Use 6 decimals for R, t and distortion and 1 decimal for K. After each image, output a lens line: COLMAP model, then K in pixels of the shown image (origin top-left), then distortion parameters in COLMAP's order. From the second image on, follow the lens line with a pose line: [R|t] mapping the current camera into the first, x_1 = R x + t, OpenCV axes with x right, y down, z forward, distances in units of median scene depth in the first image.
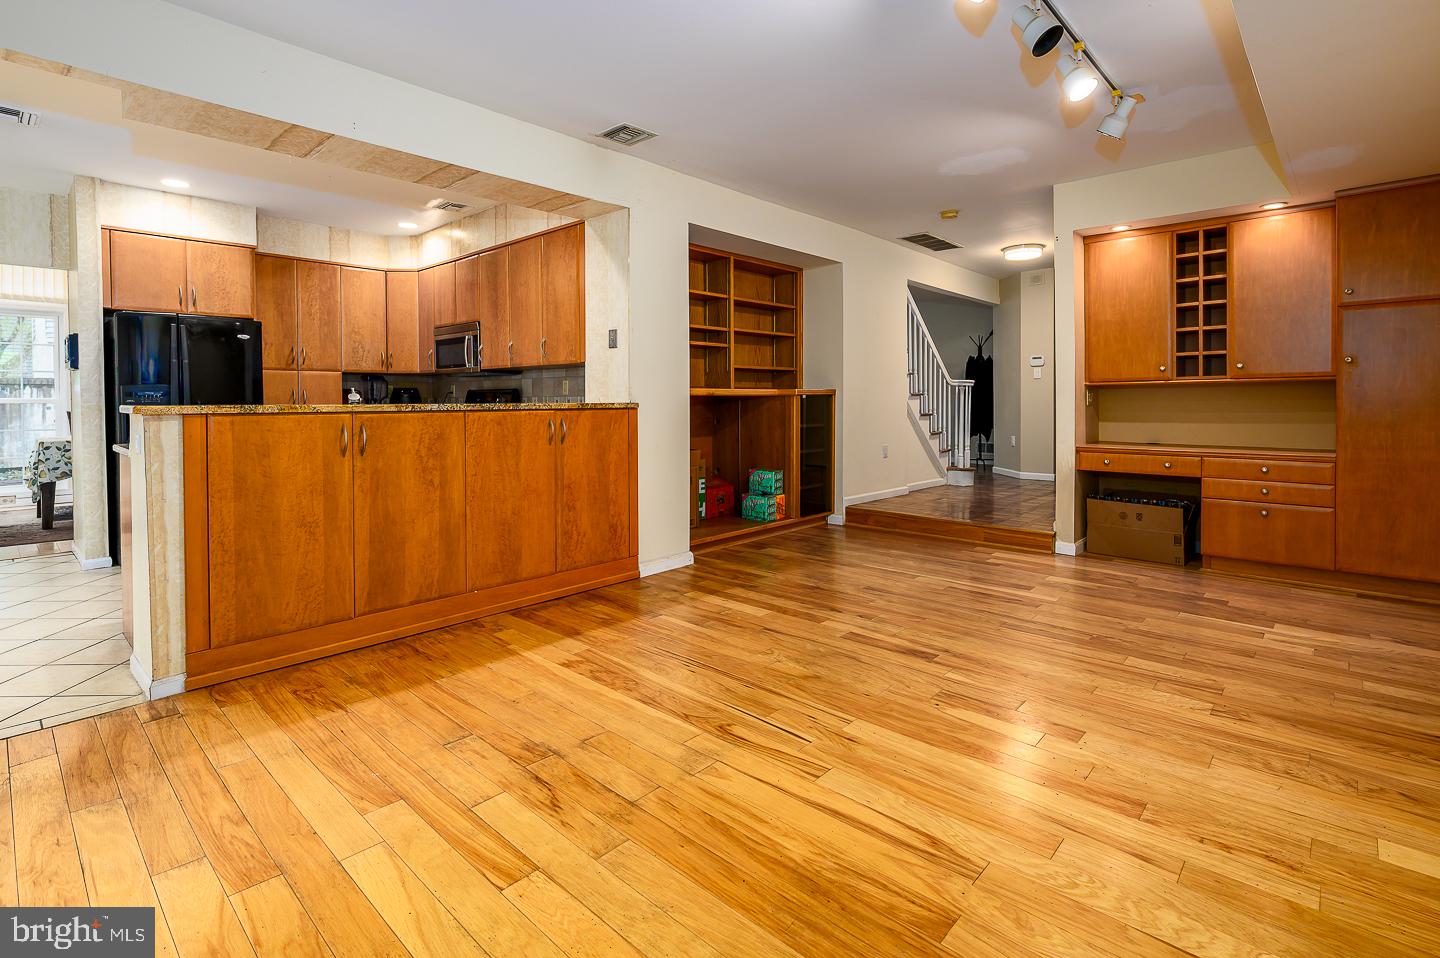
lens RADIAL K [[684.8, 0, 690.0], [0, 684.8, 410.2], [0, 0, 1]] dist [0.000318, -0.000478]
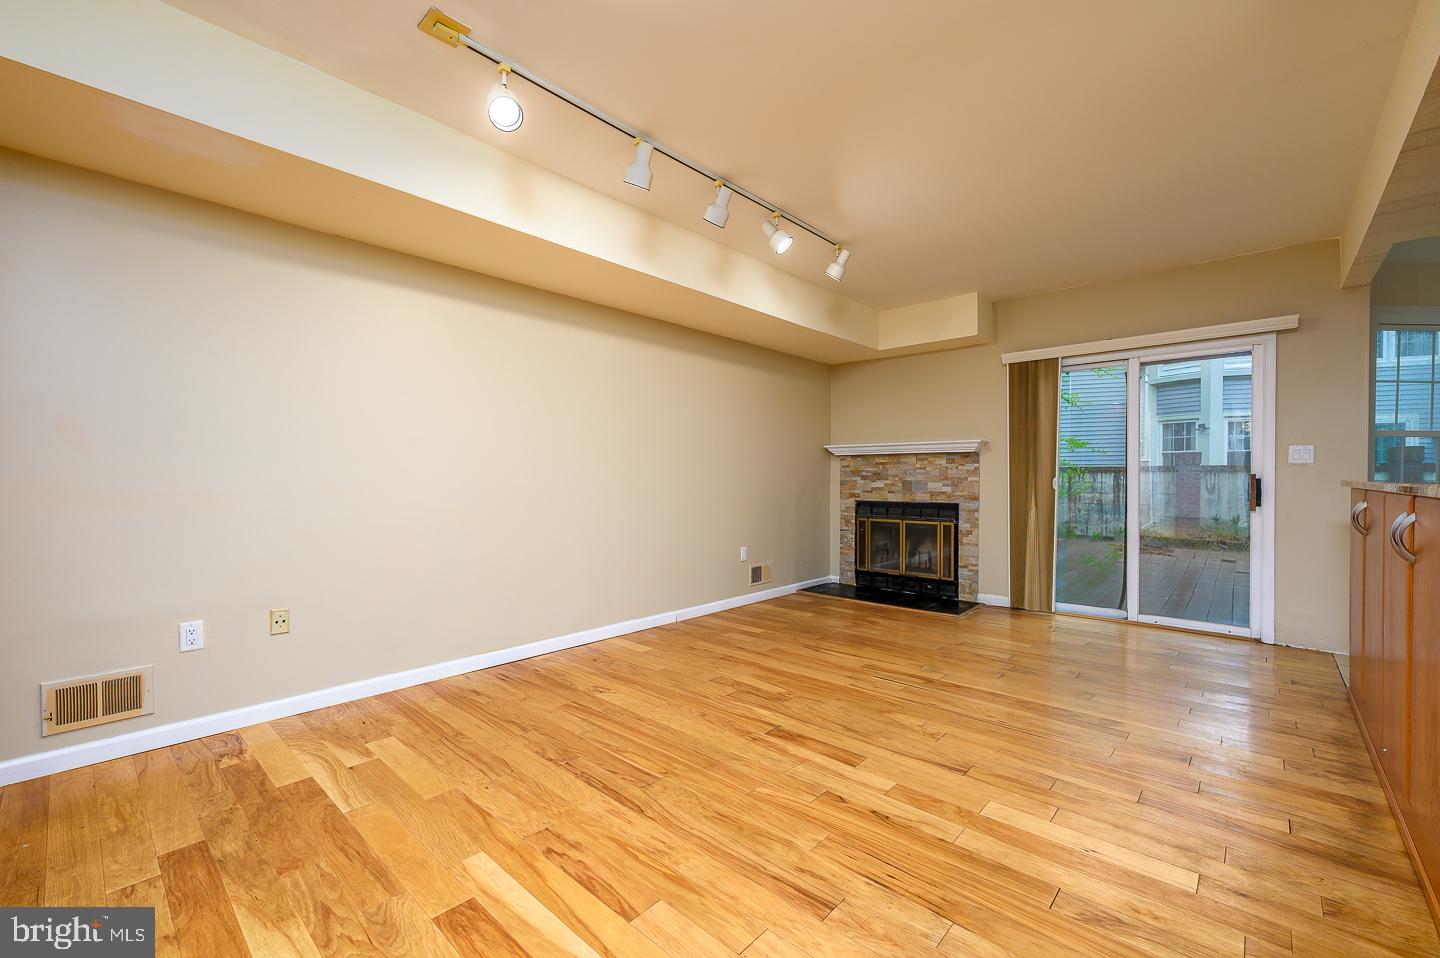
lens RADIAL K [[594.1, 0, 718.9], [0, 594.1, 484.0], [0, 0, 1]] dist [-0.001774, 0.000022]
pose [[-0.999503, 0.003797, -0.031283, 0.449331], [0.002913, 0.999597, 0.028245, -0.030764], [0.031377, 0.028140, -0.999111, 1.823854]]
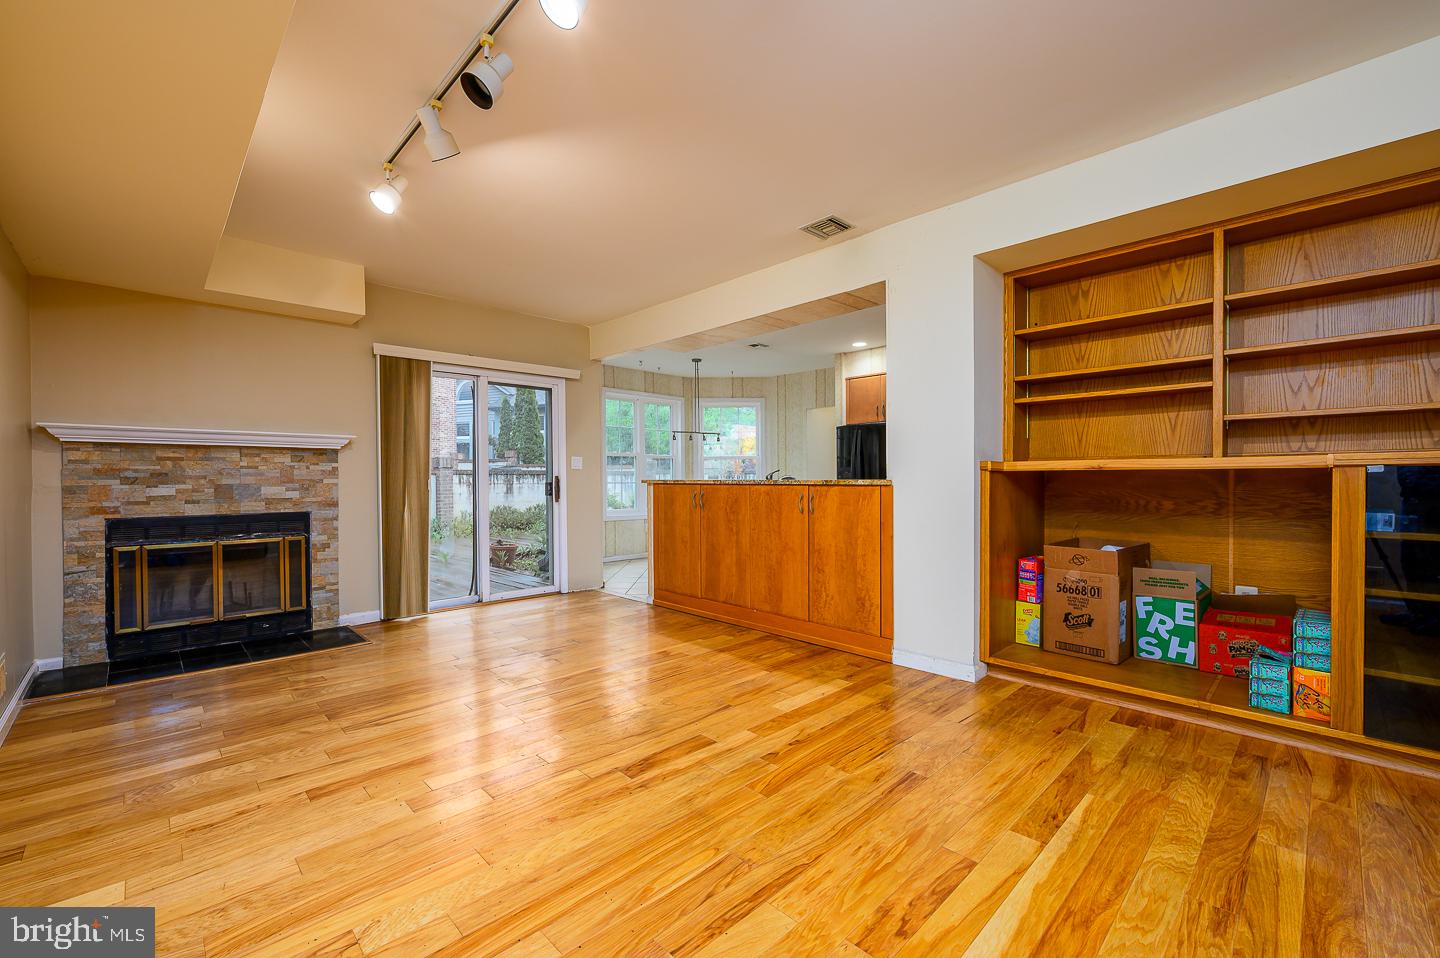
lens RADIAL K [[594.1, 0, 718.9], [0, 594.1, 484.0], [0, 0, 1]] dist [-0.001774, 0.000022]
pose [[-0.030545, 0.014607, -0.999427, 1.076364], [-0.012235, 0.999813, 0.014986, -0.021007], [0.999458, 0.012686, -0.030361, 1.107803]]
